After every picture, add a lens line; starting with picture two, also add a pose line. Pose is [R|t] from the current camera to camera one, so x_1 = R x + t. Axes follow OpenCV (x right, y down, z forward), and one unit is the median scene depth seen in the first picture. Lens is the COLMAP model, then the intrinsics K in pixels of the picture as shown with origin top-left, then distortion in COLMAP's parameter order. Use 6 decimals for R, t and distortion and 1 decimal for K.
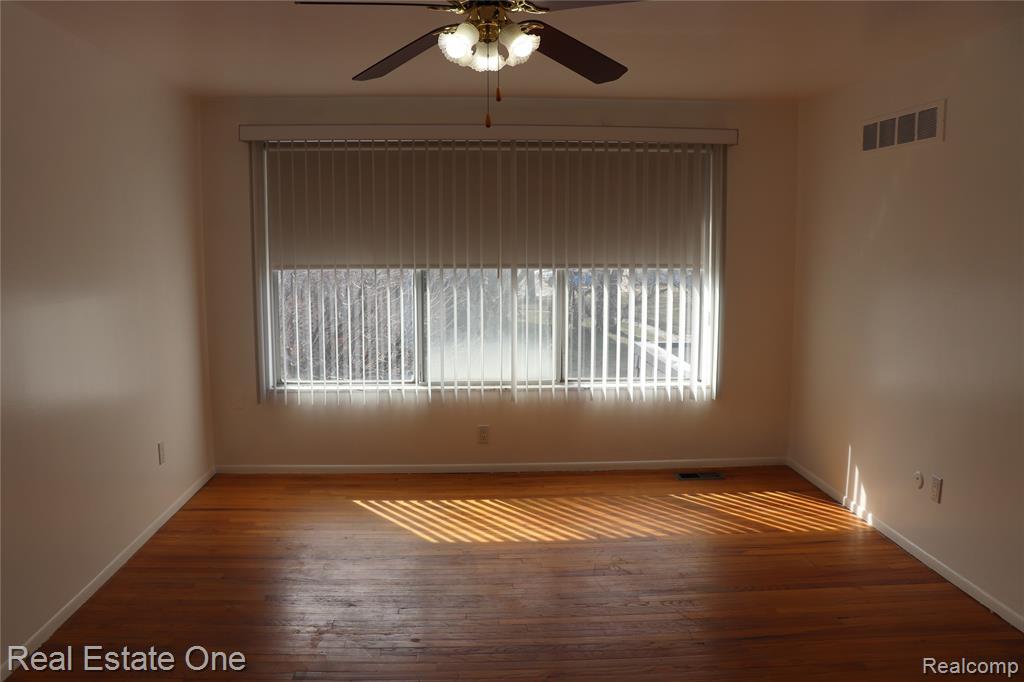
lens RADIAL K [[858.7, 0, 512.0], [0, 858.7, 341.0], [0, 0, 1]] dist [-0.178435, 0.002726]
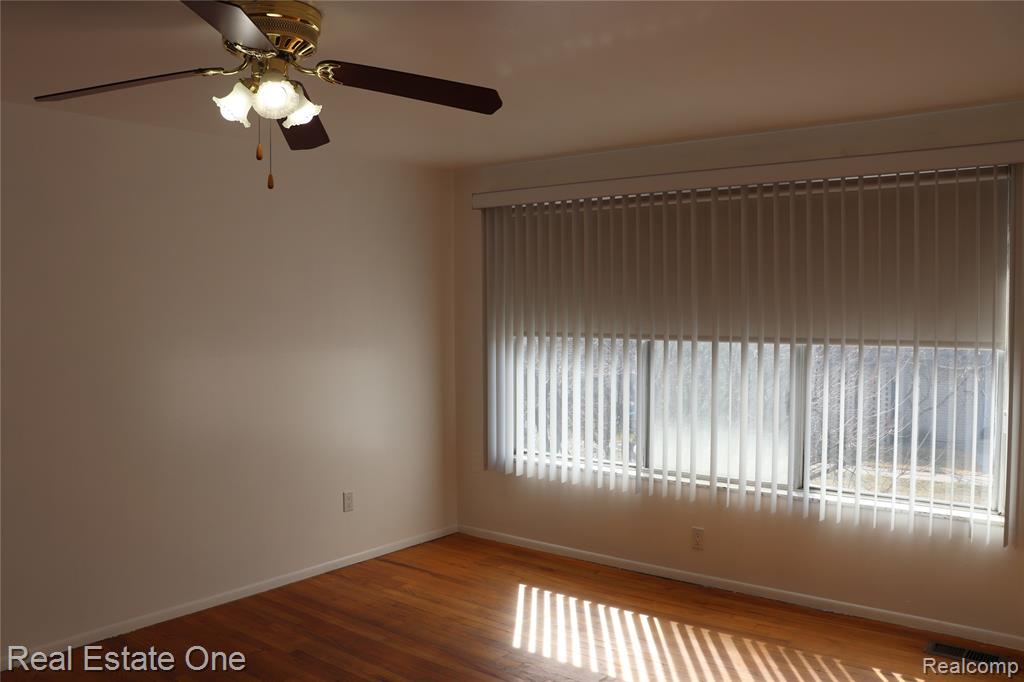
lens RADIAL K [[841.6, 0, 501.1], [0, 841.6, 346.4], [0, 0, 1]] dist [-0.175204, 0.159469]
pose [[0.744556, 0.028041, -0.666970, 0.364228], [-0.081145, 0.995510, -0.048730, -0.023567], [0.662609, 0.090403, 0.743489, 0.259405]]
